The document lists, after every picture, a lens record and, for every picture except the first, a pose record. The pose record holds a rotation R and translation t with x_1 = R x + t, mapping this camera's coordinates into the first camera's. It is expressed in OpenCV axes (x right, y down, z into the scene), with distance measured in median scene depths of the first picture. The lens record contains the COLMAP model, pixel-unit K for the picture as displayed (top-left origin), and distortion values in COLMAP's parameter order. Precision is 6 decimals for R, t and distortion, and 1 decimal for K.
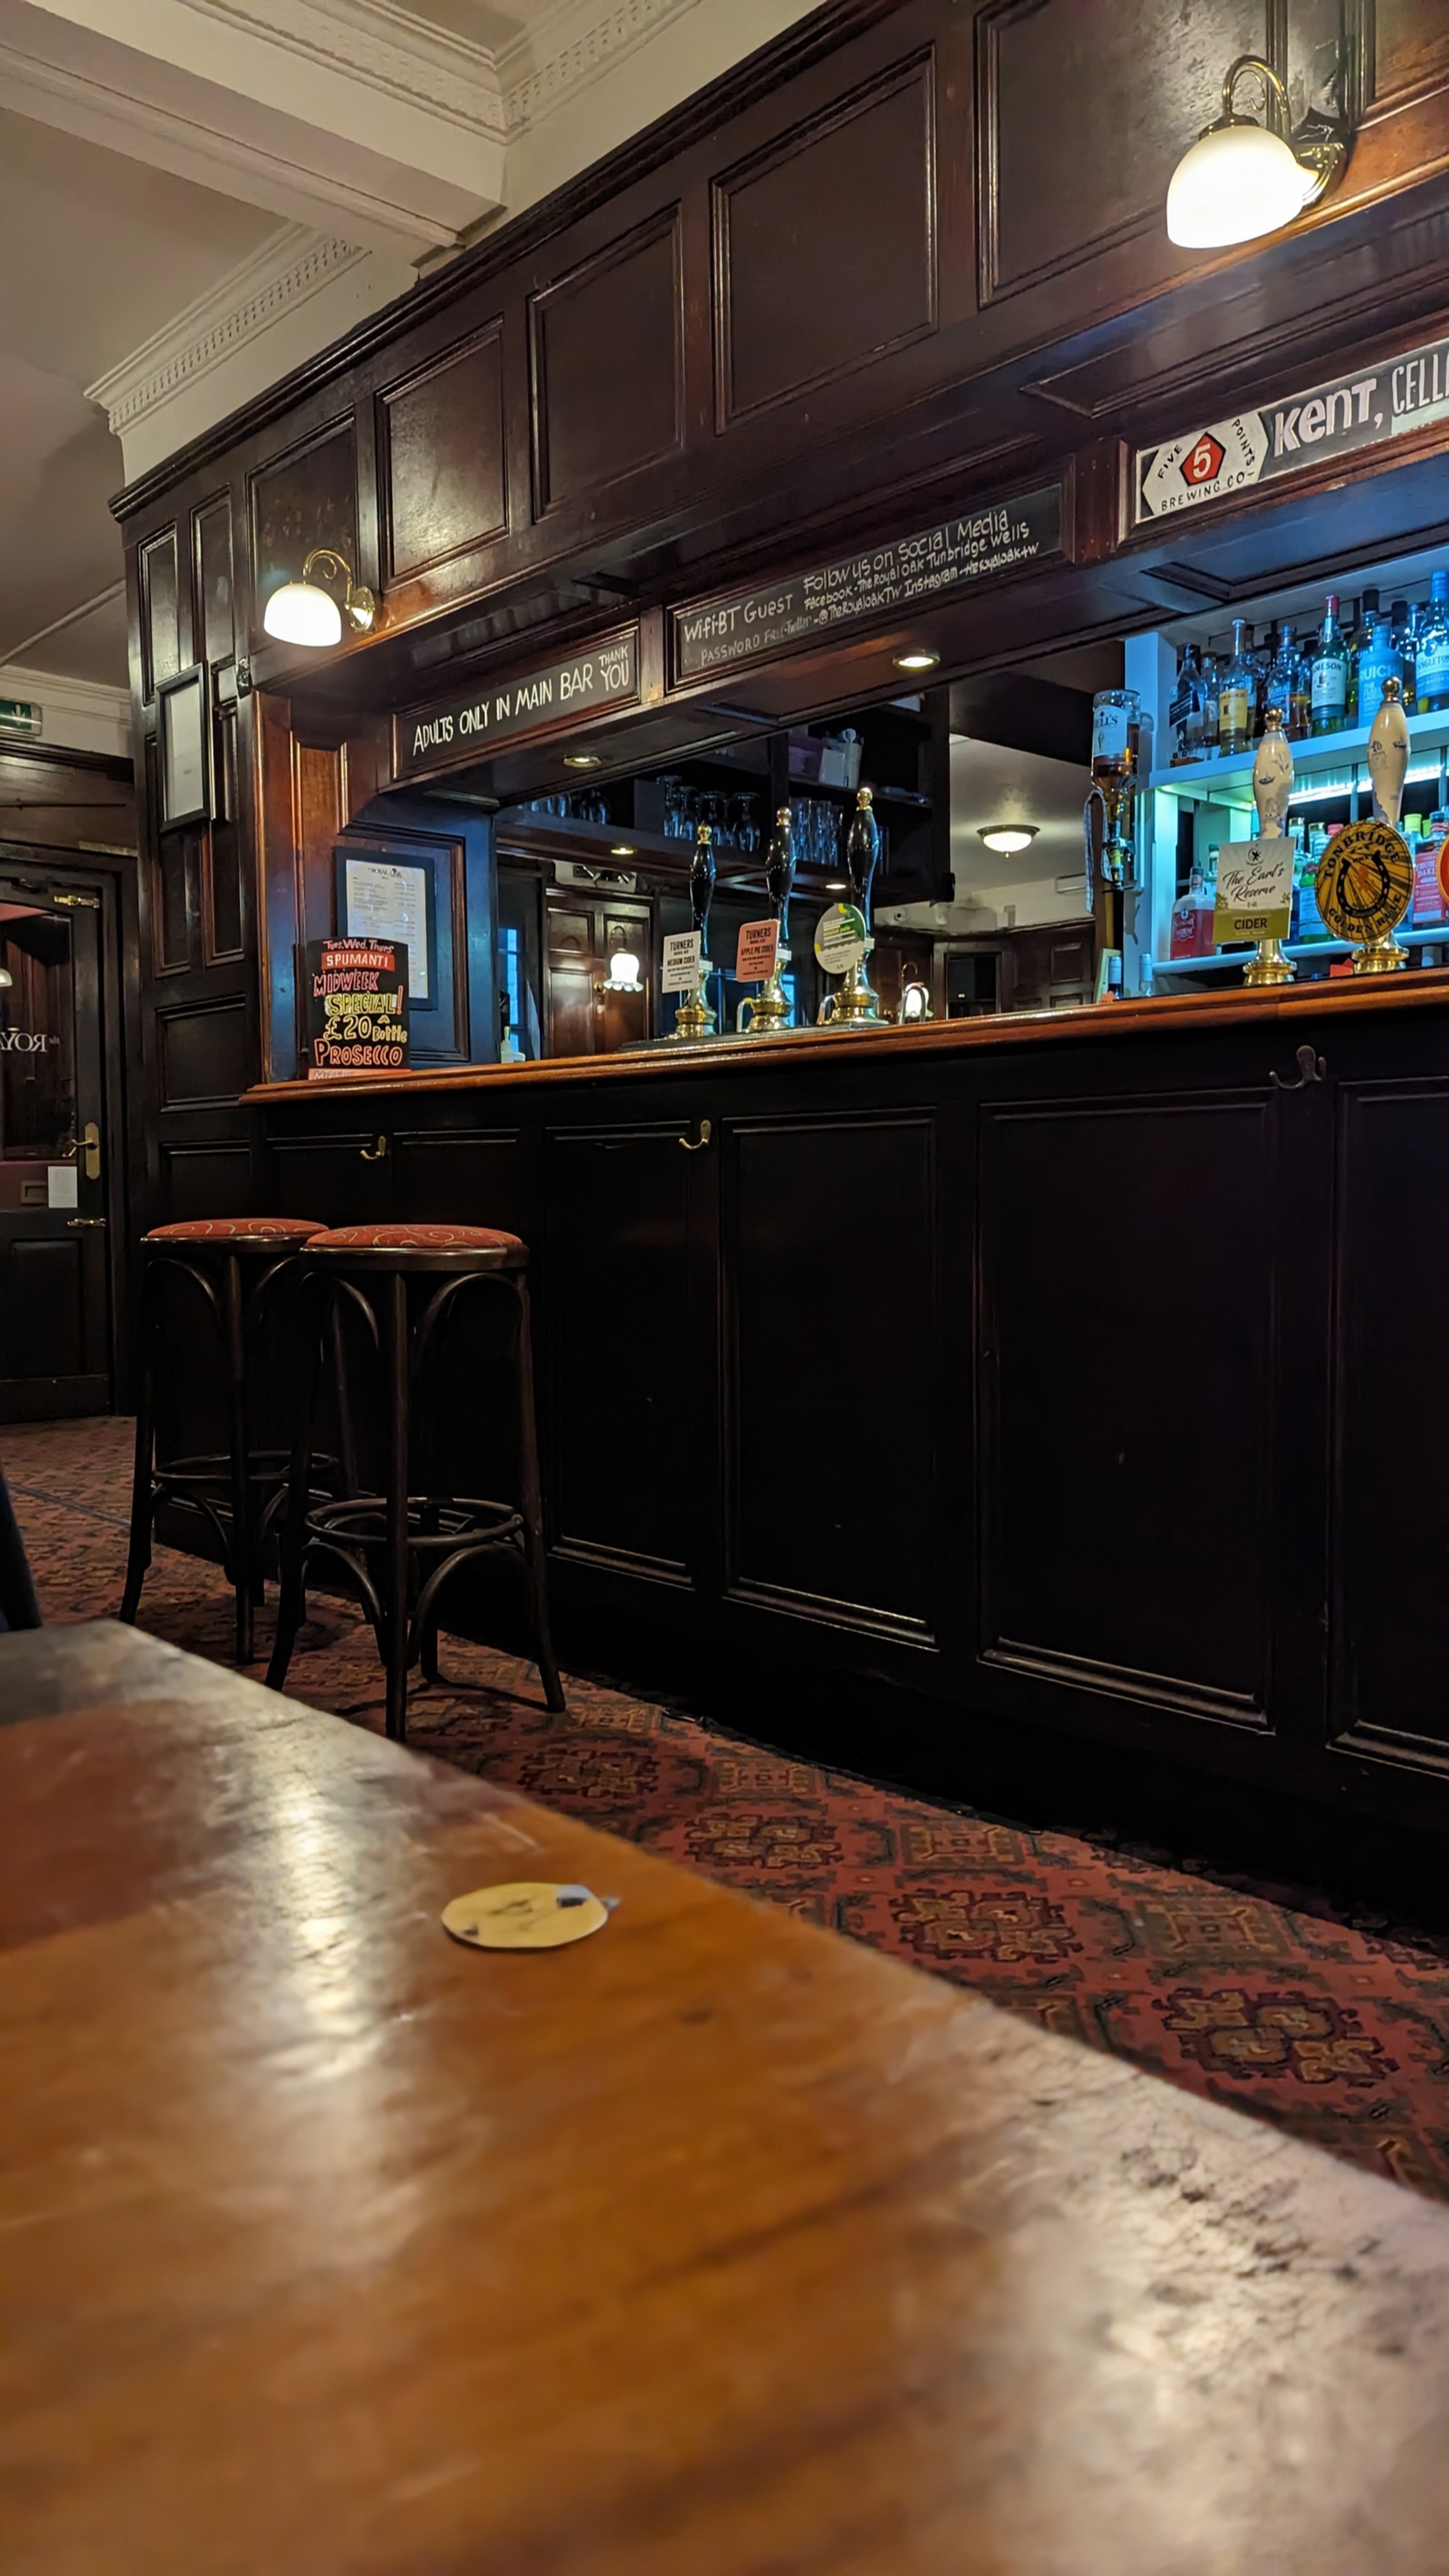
lens RADIAL K [[1834.7, 0, 724.5], [0, 1834.7, 1288.0], [0, 0, 1]] dist [-0.003962, -0.000534]
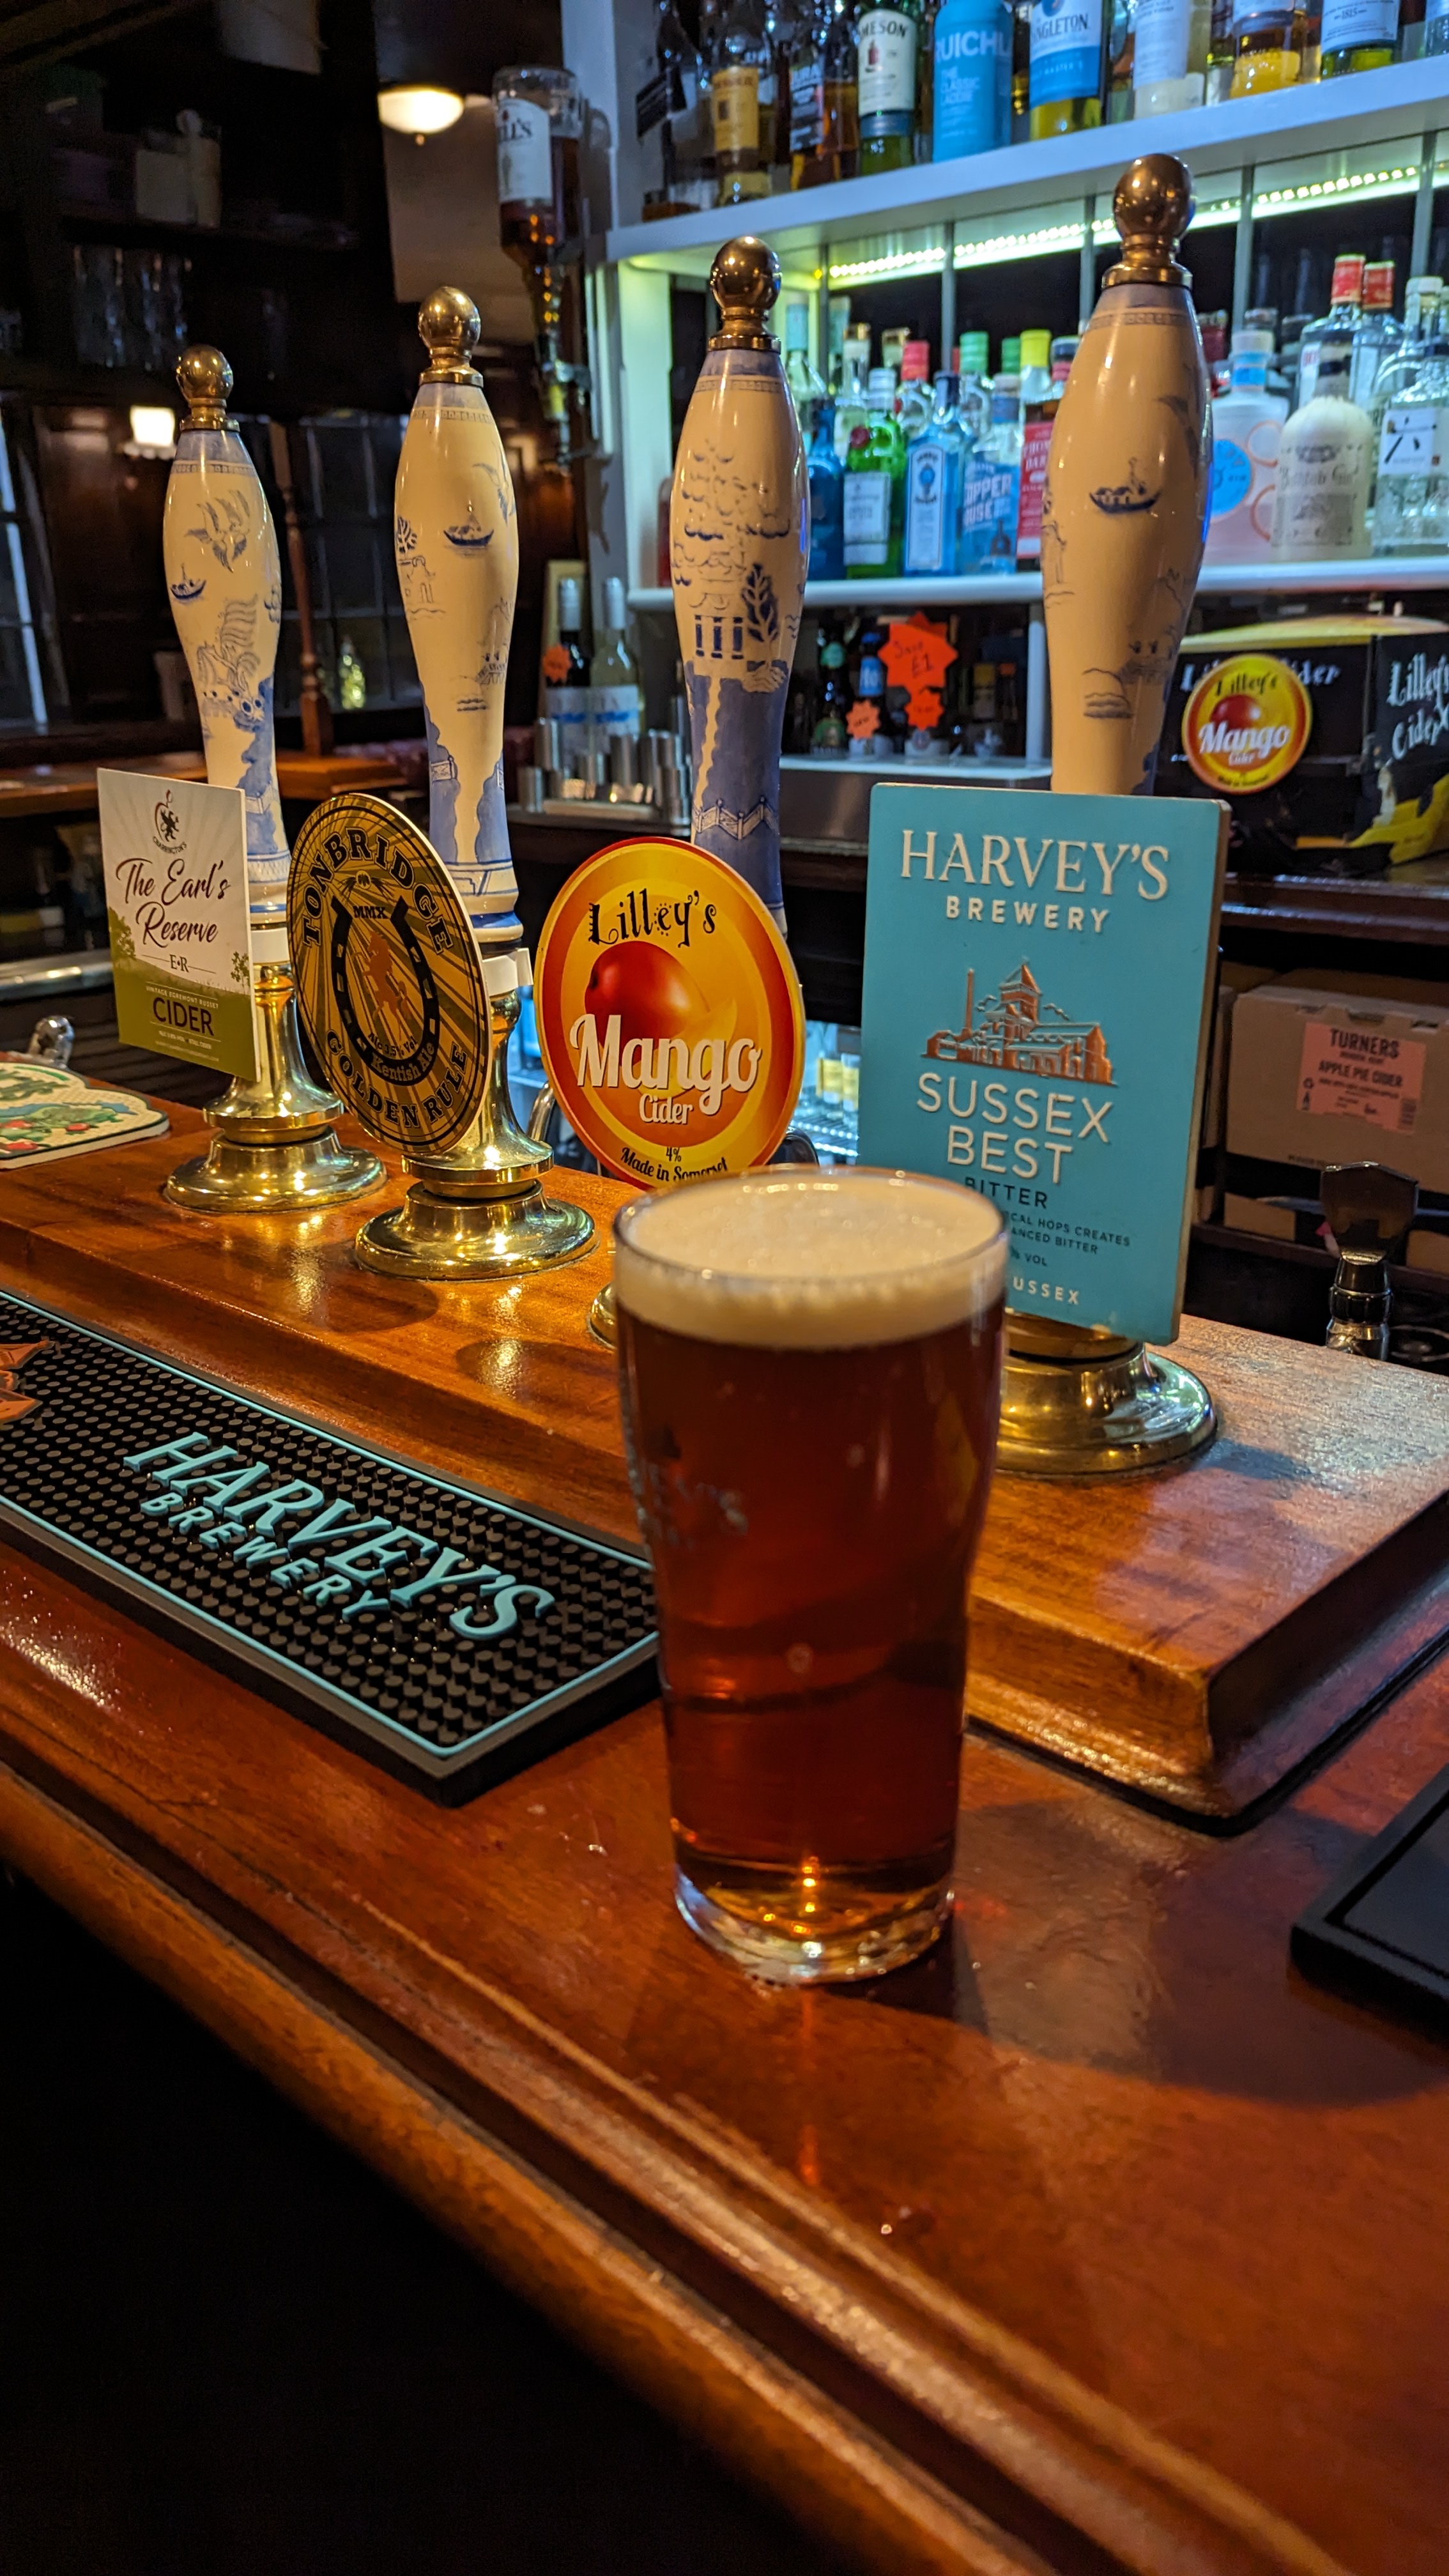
lens RADIAL K [[1913.2, 0, 724.5], [0, 1913.2, 1288.0], [0, 0, 1]] dist [0.003908, -0.000524]
pose [[0.995135, -0.052736, 0.083224, 0.214800], [0.026088, 0.955580, 0.293575, -0.152599], [-0.095009, -0.289976, 0.952306, 0.367237]]
